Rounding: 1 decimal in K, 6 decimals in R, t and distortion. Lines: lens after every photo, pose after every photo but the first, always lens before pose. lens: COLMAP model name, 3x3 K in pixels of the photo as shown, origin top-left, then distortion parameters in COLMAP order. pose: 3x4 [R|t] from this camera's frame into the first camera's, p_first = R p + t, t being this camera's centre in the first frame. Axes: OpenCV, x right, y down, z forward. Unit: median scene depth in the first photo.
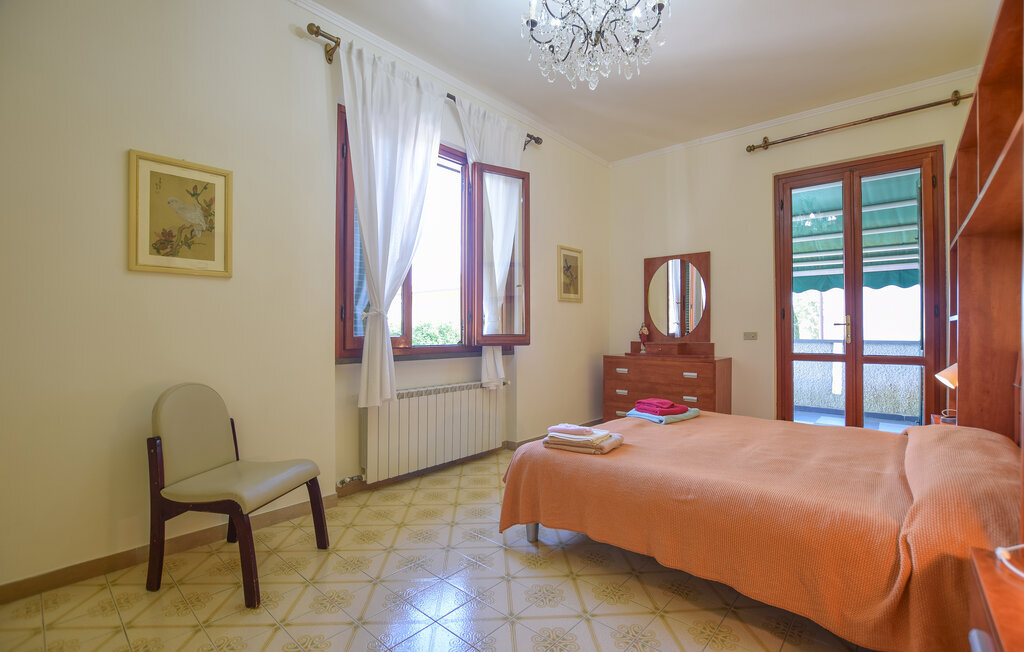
lens RADIAL K [[456.9, 0, 513.5], [0, 456.9, 327.7], [0, 0, 1]] dist [-0.023929, 0.000356]
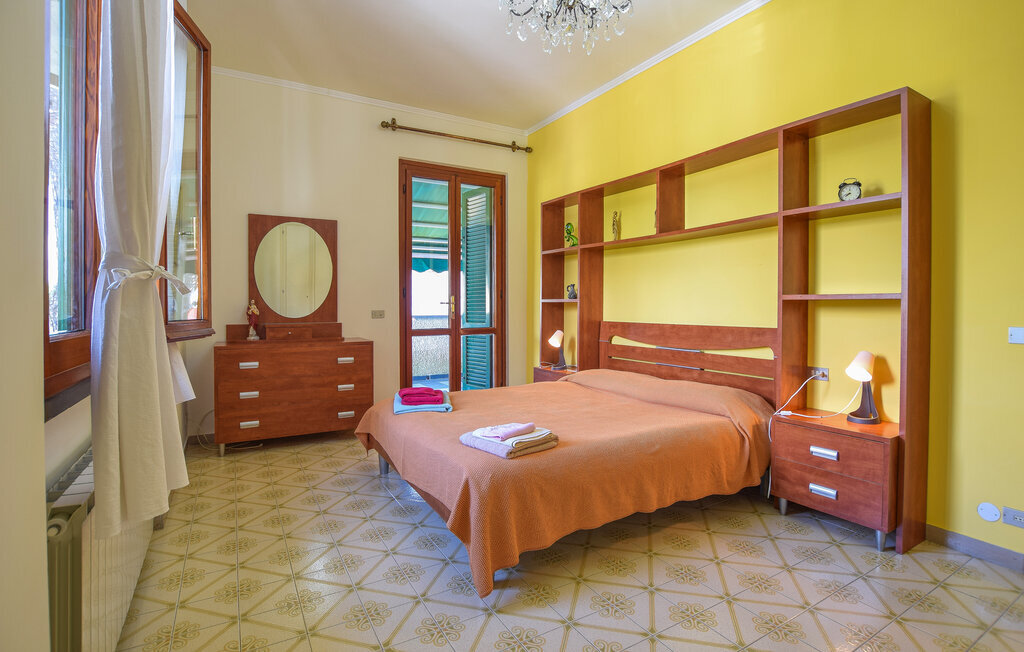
lens RADIAL K [[487.5, 0, 528.7], [0, 487.5, 305.1], [0, 0, 1]] dist [-0.018440, -0.000080]
pose [[0.298774, -0.004054, 0.954315, -0.395436], [-0.003518, 0.999980, 0.005349, -0.008094], [-0.954317, -0.004955, 0.298754, 0.378925]]
